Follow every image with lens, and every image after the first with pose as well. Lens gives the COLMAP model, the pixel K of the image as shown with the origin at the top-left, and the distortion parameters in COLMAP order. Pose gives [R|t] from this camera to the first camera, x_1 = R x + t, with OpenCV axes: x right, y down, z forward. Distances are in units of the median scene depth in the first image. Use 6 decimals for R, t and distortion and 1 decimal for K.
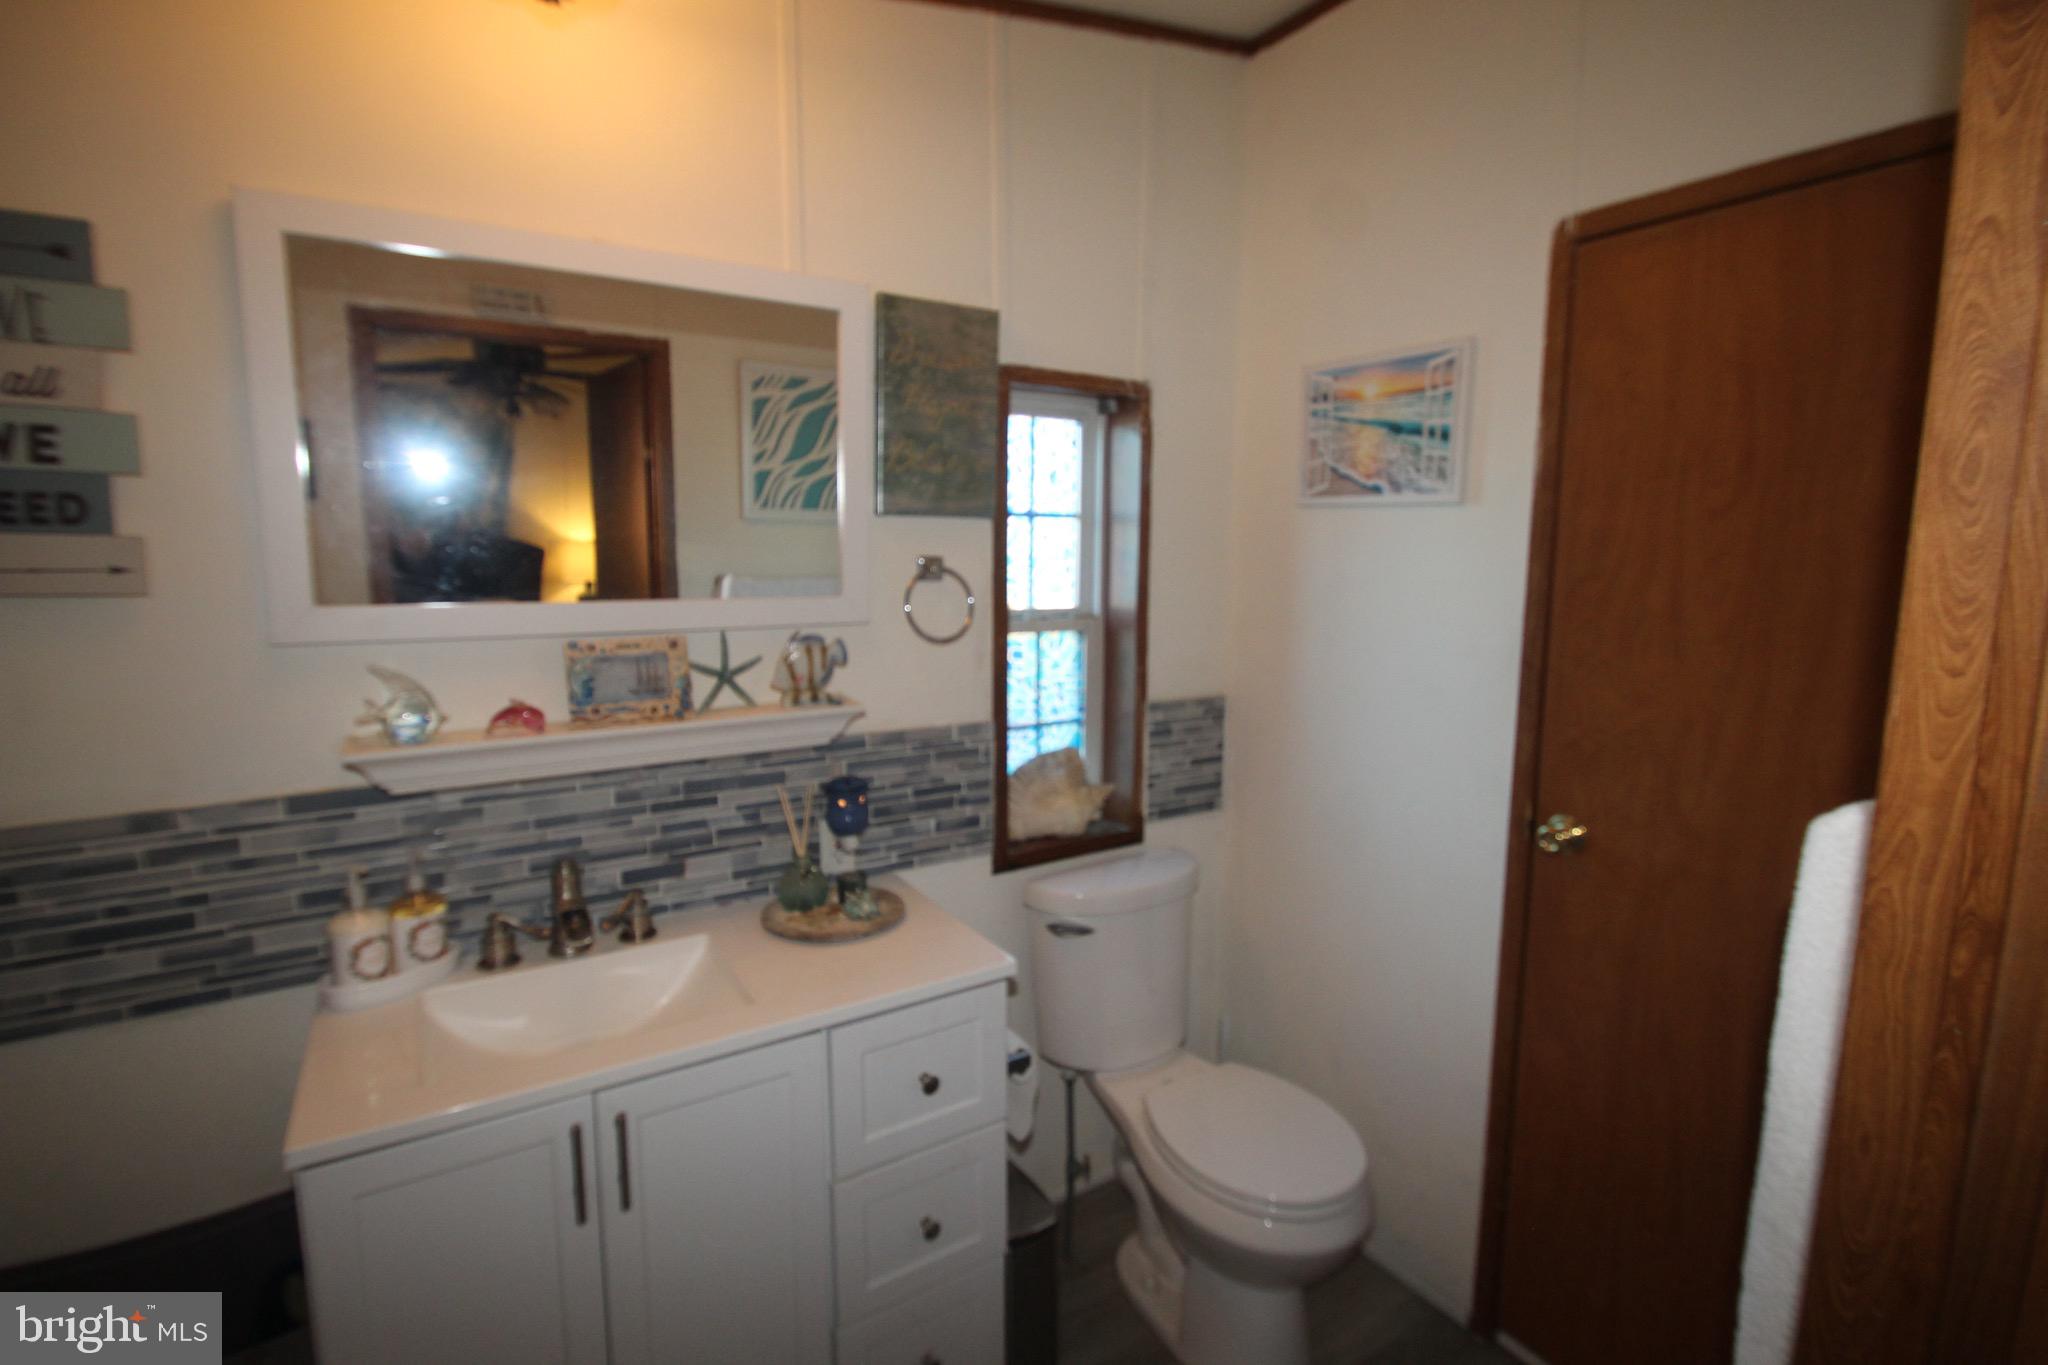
lens RADIAL K [[958.5, 0, 1030.8], [0, 958.5, 665.3], [0, 0, 1]] dist [0.014417, -0.014680]
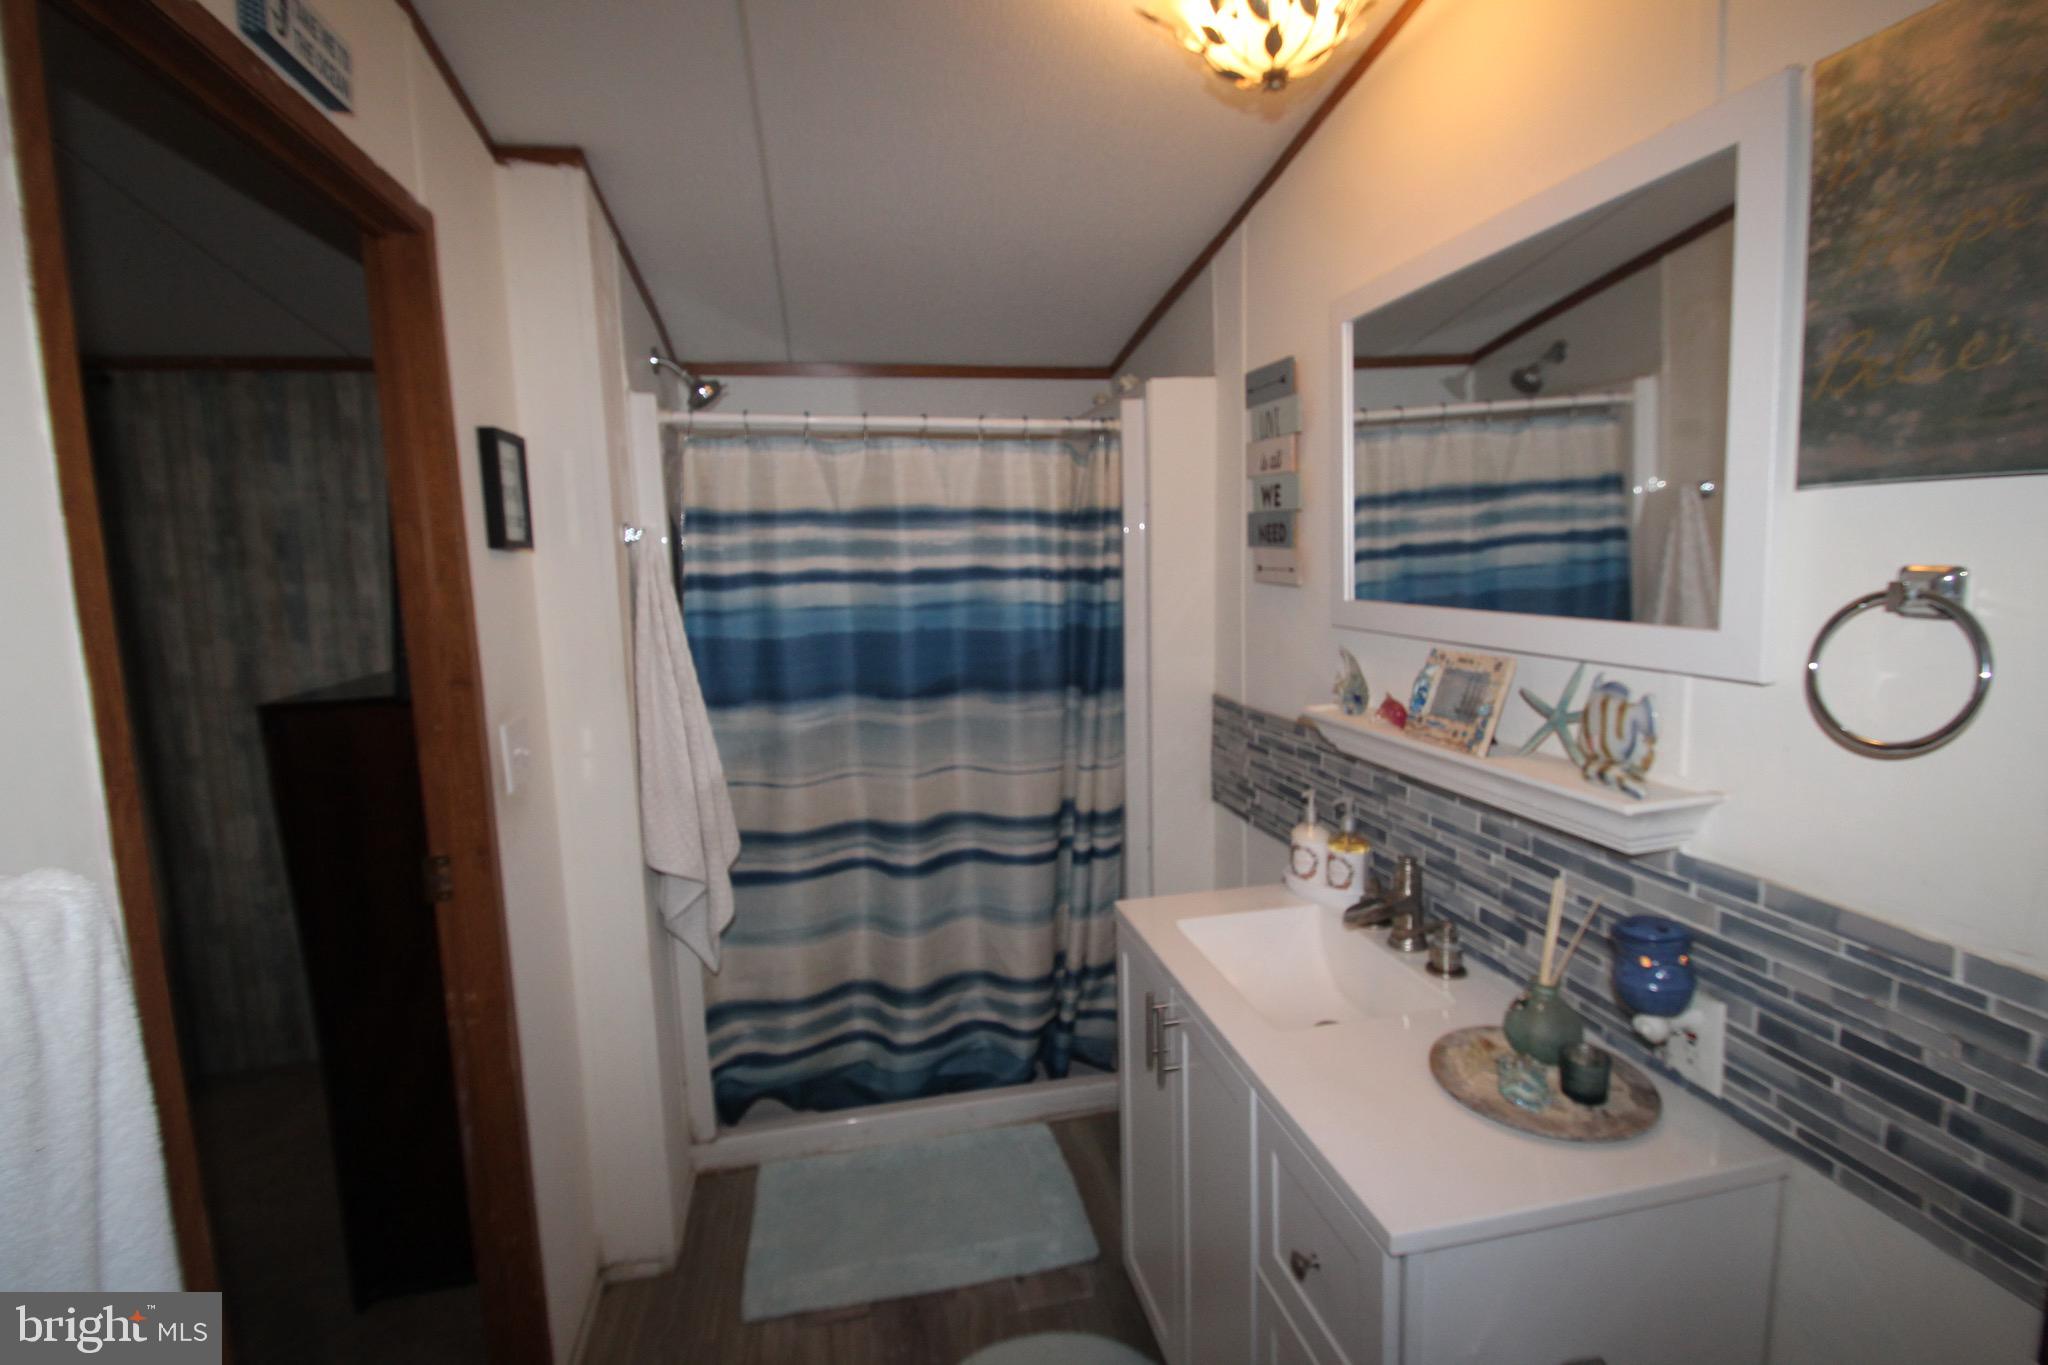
lens RADIAL K [[958.5, 0, 1030.8], [0, 958.5, 665.3], [0, 0, 1]] dist [0.014417, -0.014680]
pose [[-0.346513, 0.111330, -0.931415, 0.517483], [-0.092039, 0.984106, 0.151870, -0.104365], [0.933519, 0.138351, -0.330759, 0.817394]]
